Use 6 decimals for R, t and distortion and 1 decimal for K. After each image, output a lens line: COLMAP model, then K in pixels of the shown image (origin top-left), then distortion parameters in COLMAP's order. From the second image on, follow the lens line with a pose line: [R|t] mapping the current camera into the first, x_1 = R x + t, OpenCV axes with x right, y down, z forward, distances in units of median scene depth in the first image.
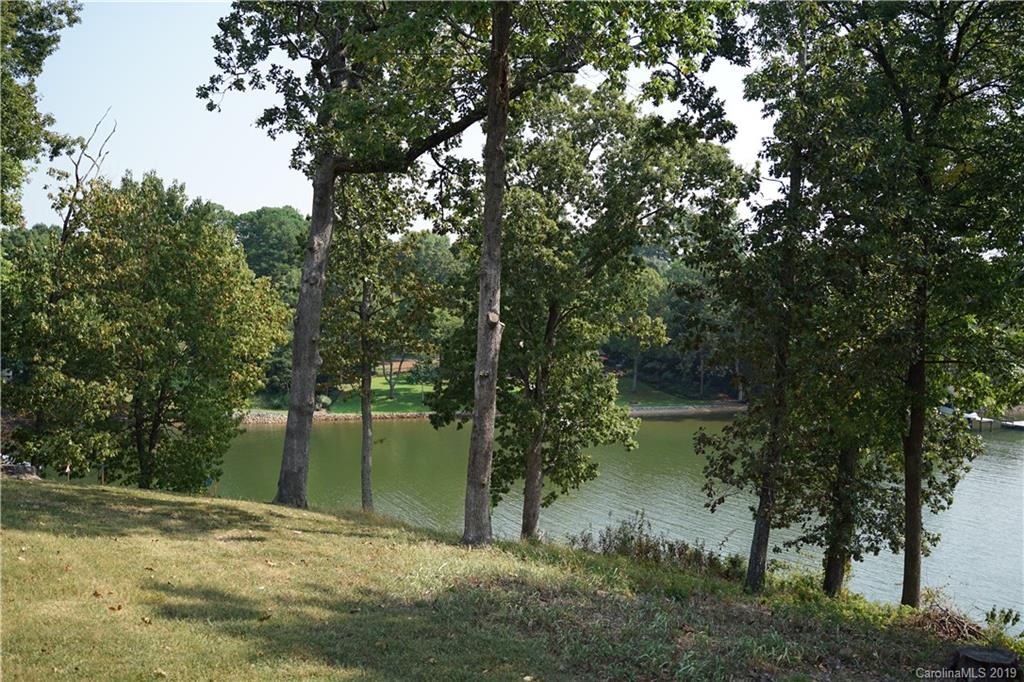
lens RADIAL K [[844.0, 0, 510.3], [0, 844.0, 345.5], [0, 0, 1]] dist [-0.077284, 0.059178]
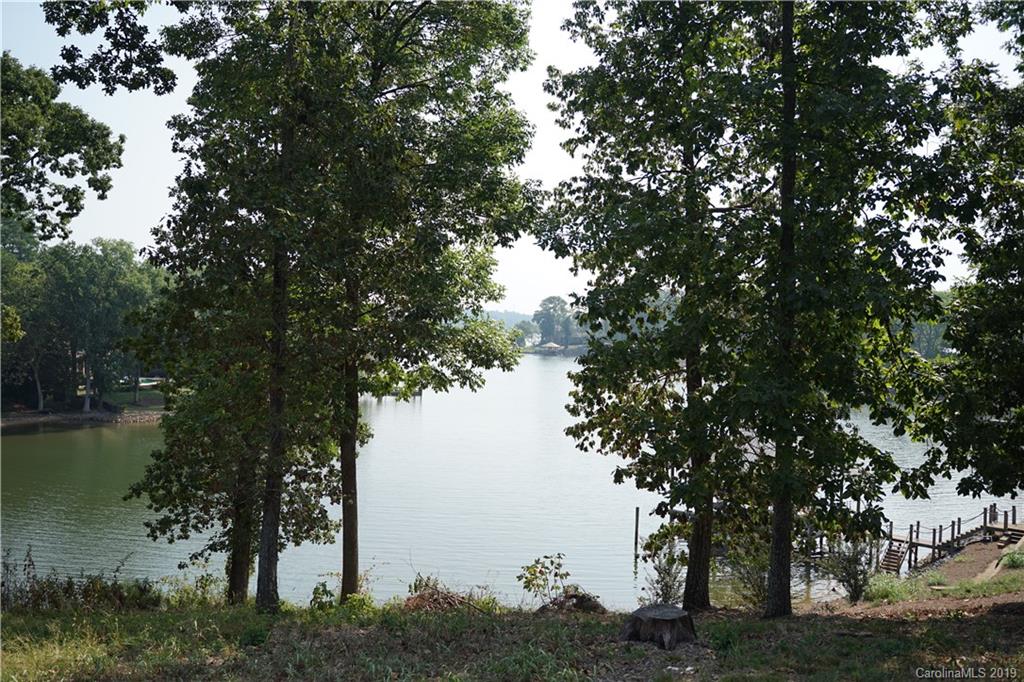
lens RADIAL K [[844.0, 0, 508.3], [0, 844.0, 337.7], [0, 0, 1]] dist [-0.077284, 0.059178]
pose [[0.688877, -0.006777, 0.724847, -0.086059], [0.017811, 0.999813, -0.007579, 0.013456], [-0.724659, 0.018132, 0.688869, 0.126233]]
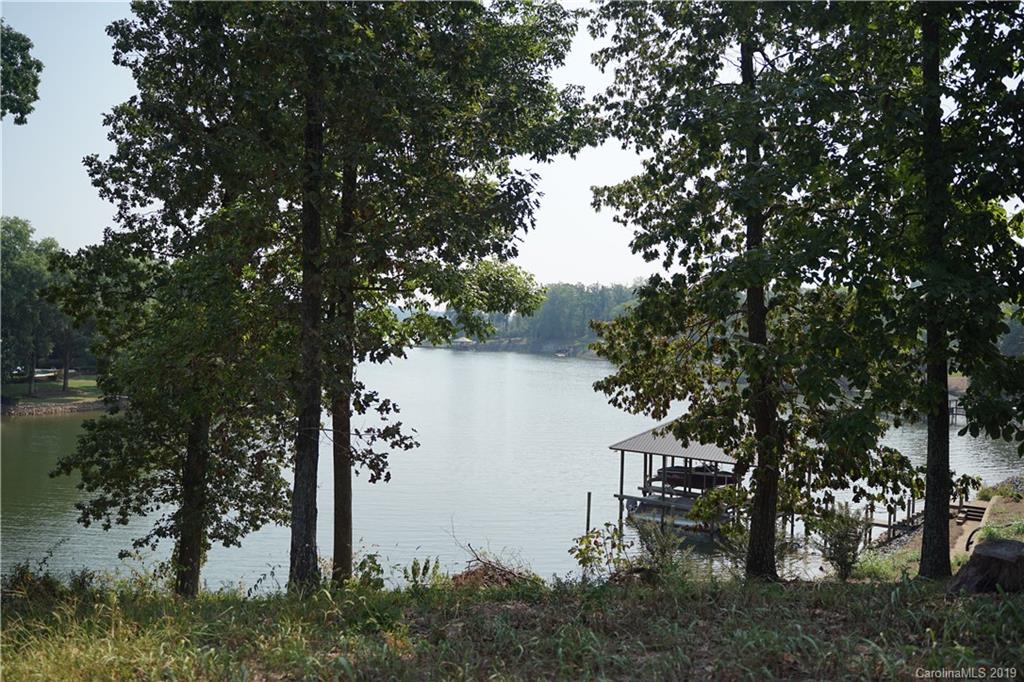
lens RADIAL K [[844.0, 0, 515.8], [0, 844.0, 334.4], [0, 0, 1]] dist [-0.077284, 0.059178]
pose [[0.601288, -0.004012, 0.799022, -0.064723], [0.013536, 0.999895, -0.005167, 0.055875], [-0.798918, 0.013923, 0.601279, 0.267023]]
